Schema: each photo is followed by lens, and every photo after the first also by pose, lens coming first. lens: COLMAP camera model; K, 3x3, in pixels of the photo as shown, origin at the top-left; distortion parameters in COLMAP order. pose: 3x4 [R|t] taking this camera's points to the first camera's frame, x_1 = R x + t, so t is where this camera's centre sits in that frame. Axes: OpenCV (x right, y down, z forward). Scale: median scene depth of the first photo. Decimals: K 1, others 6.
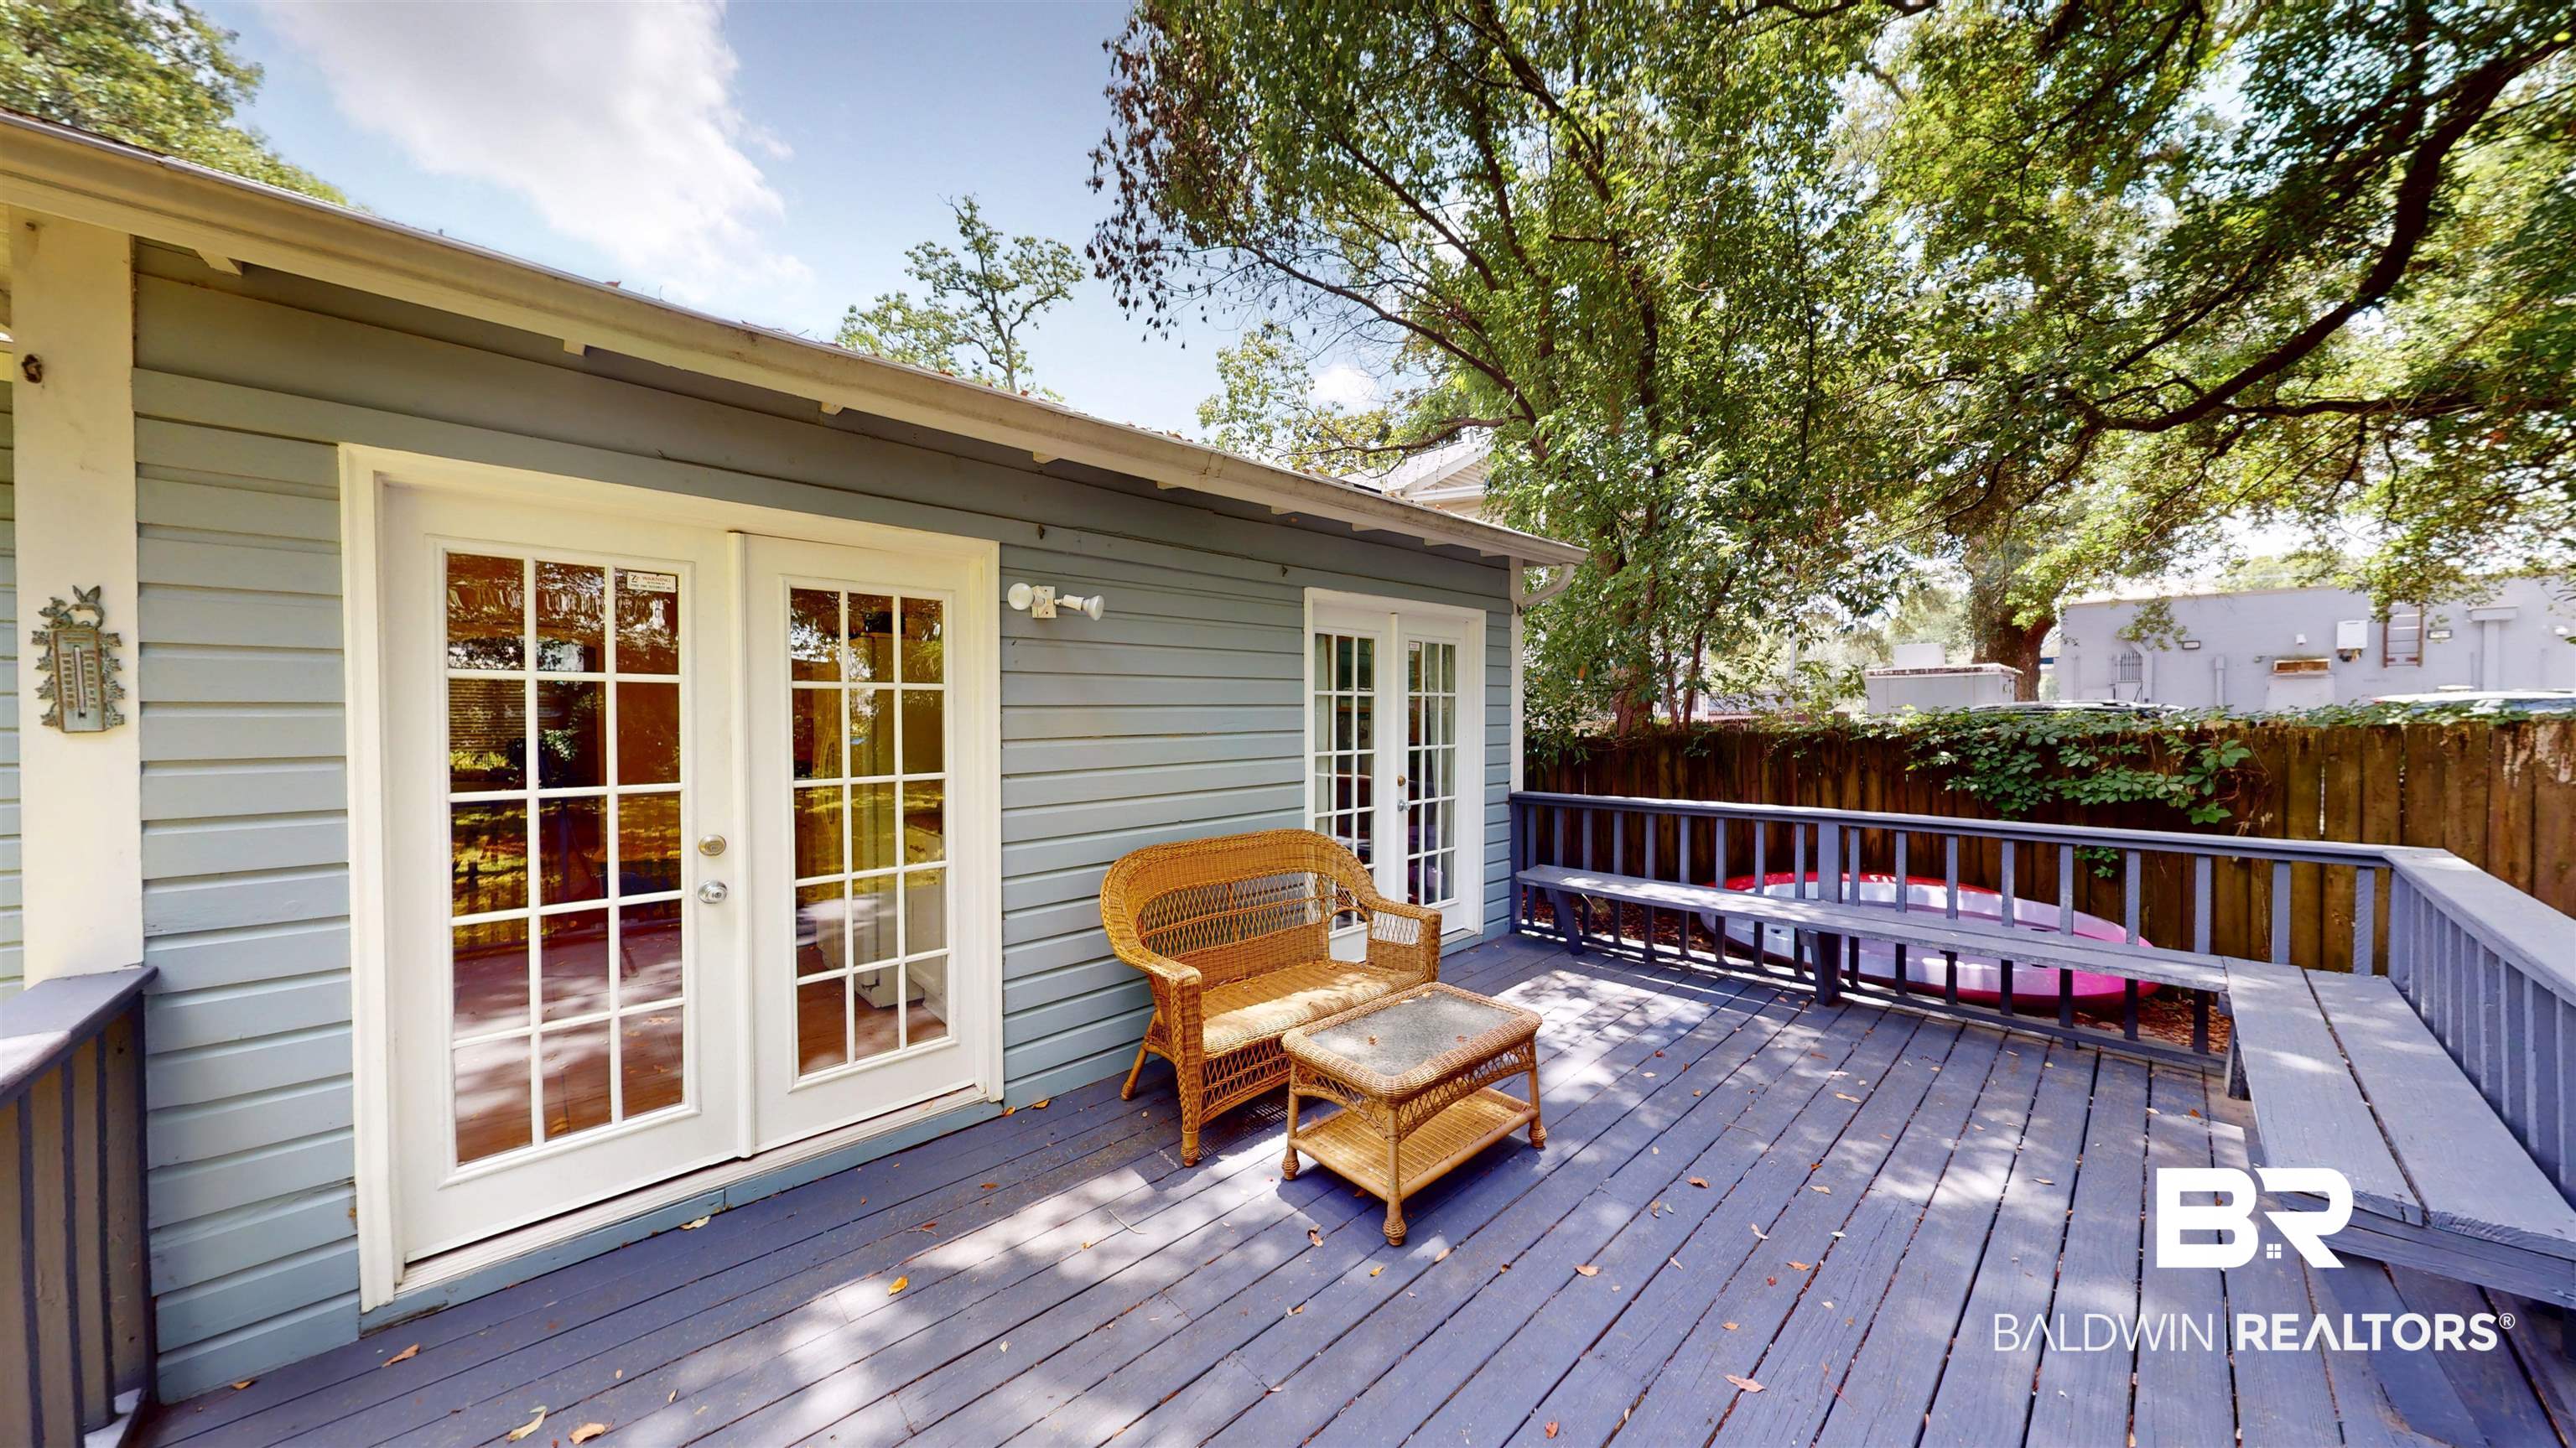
lens RADIAL K [[823.9, 0, 1289.4], [0, 823.9, 724.3], [0, 0, 1]] dist [-0.000796, 0.000230]
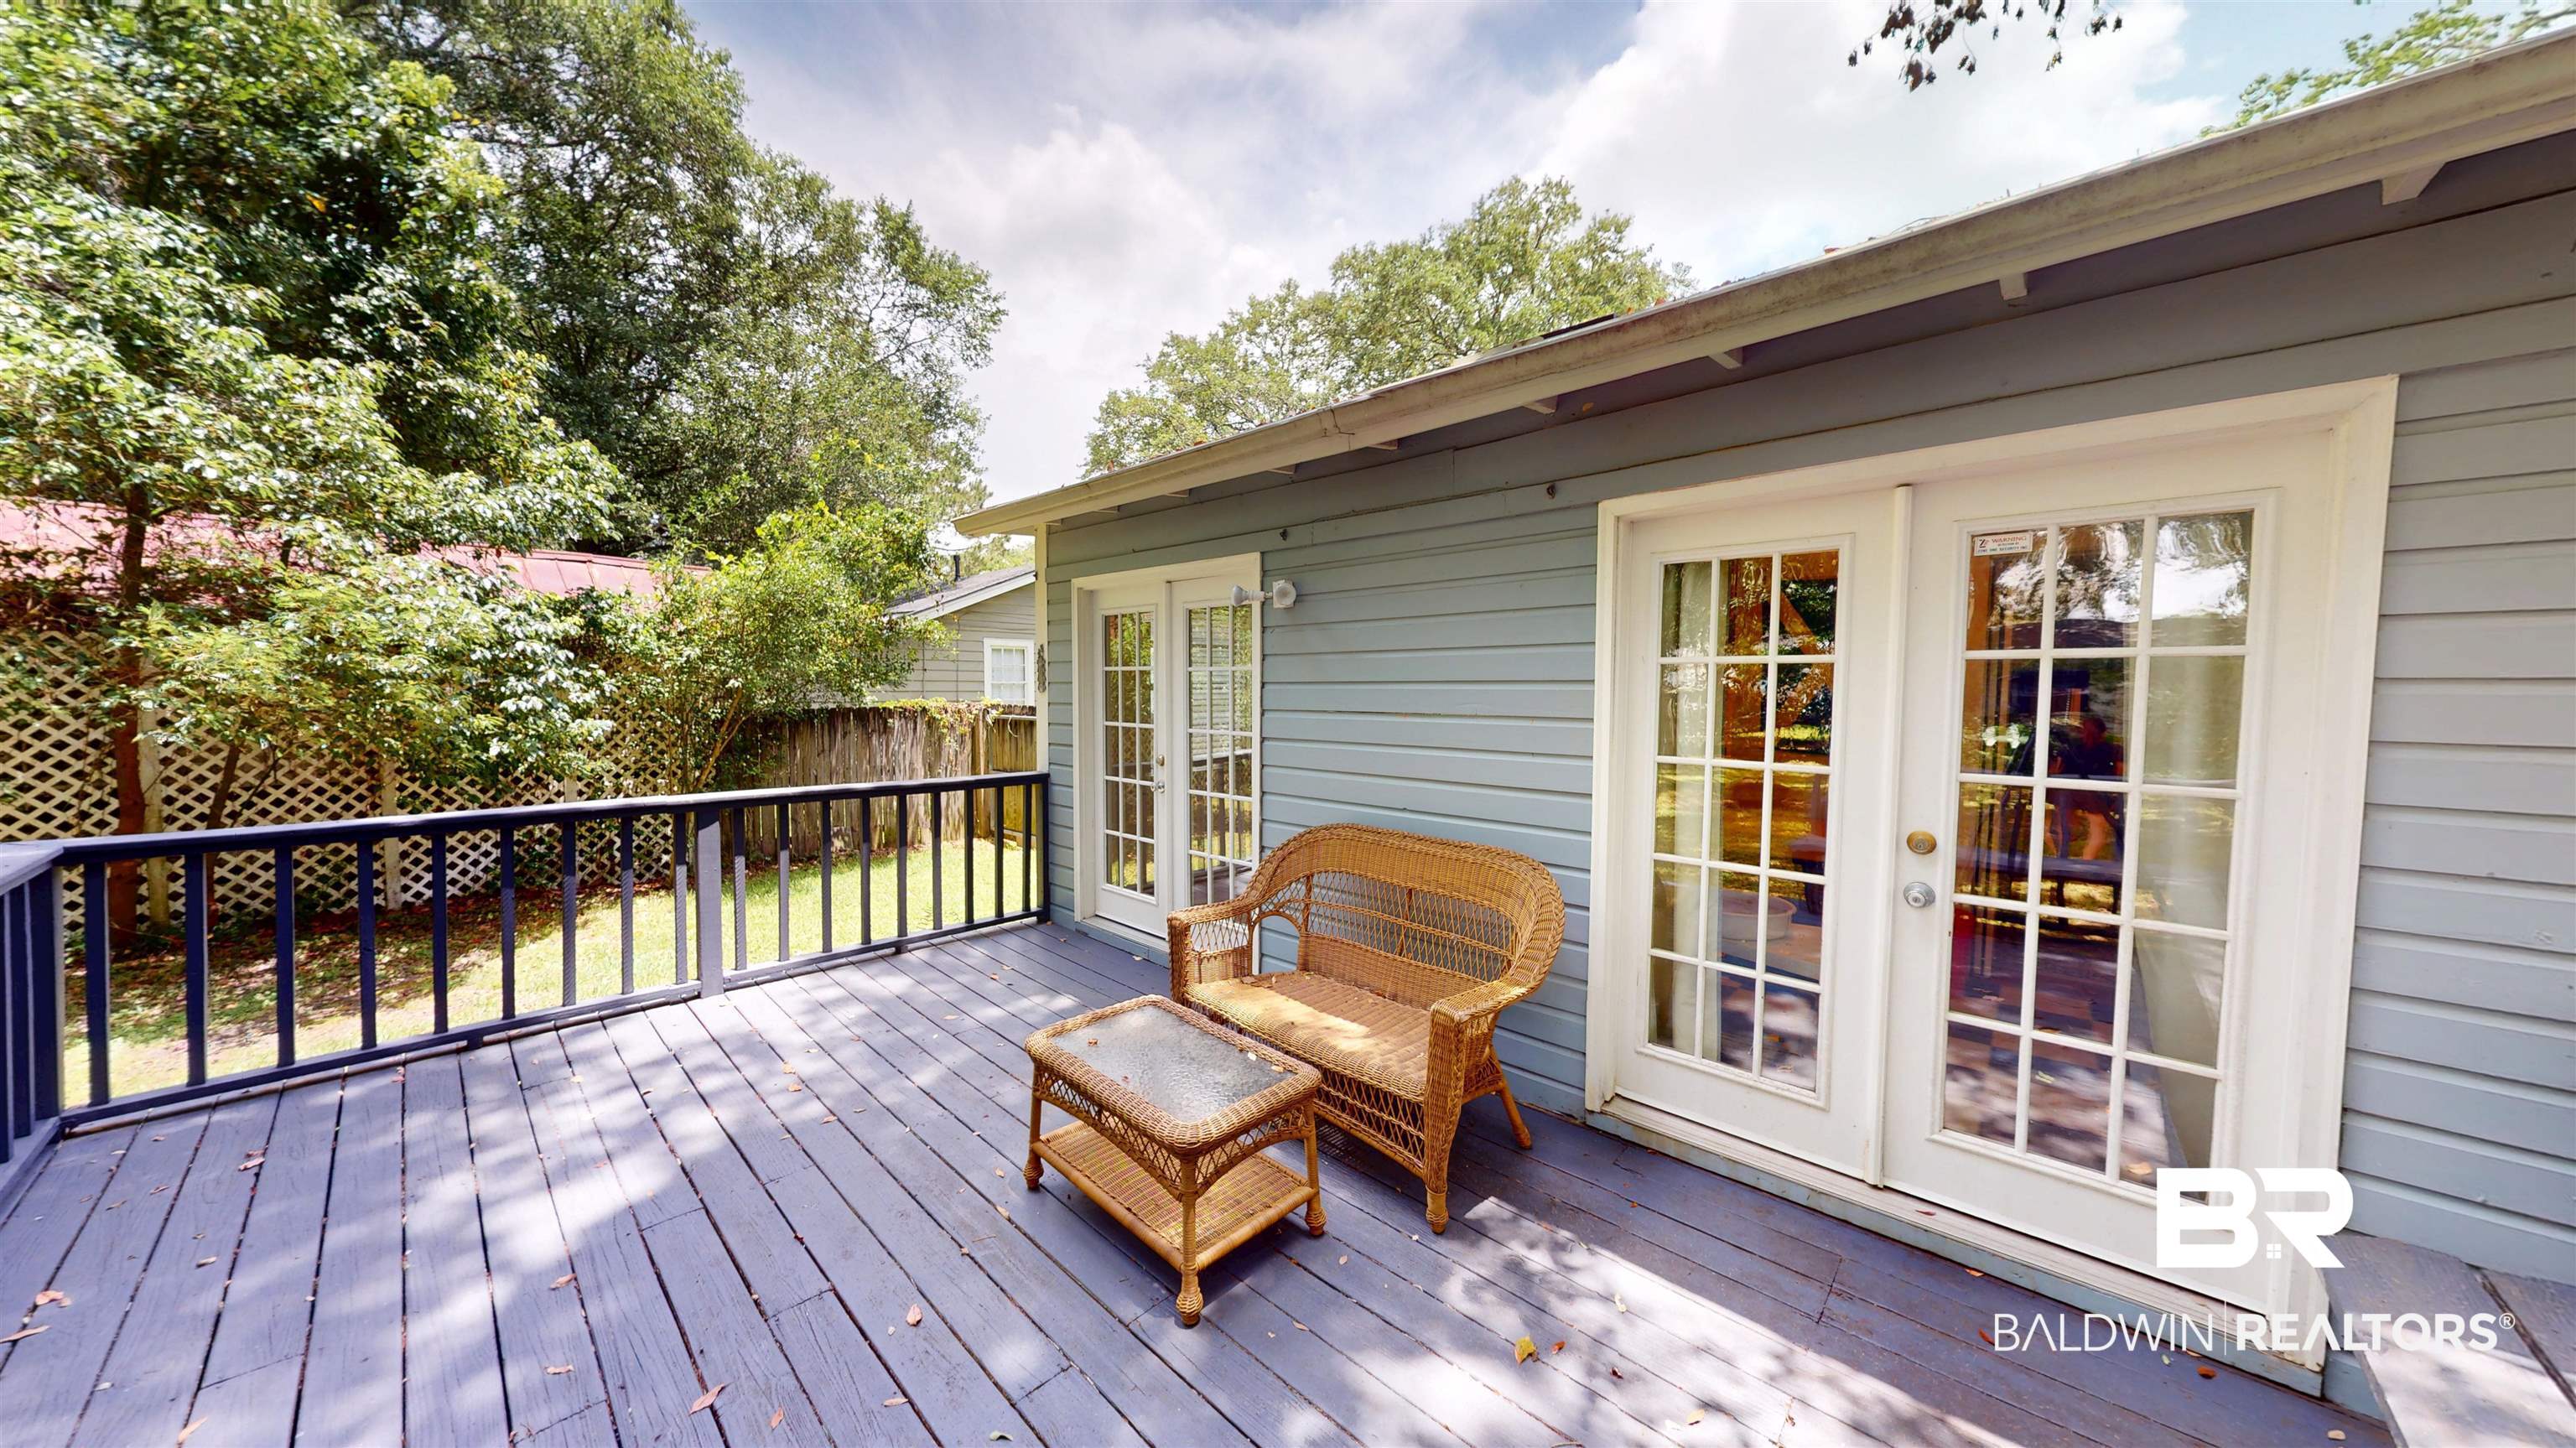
lens RADIAL K [[823.9, 0, 1289.4], [0, 823.9, 724.3], [0, 0, 1]] dist [-0.000796, 0.000230]
pose [[0.051762, 0.048756, -0.997469, 0.805477], [-0.023609, 0.998588, 0.047586, -0.016468], [0.998380, 0.021086, 0.052840, 0.859564]]
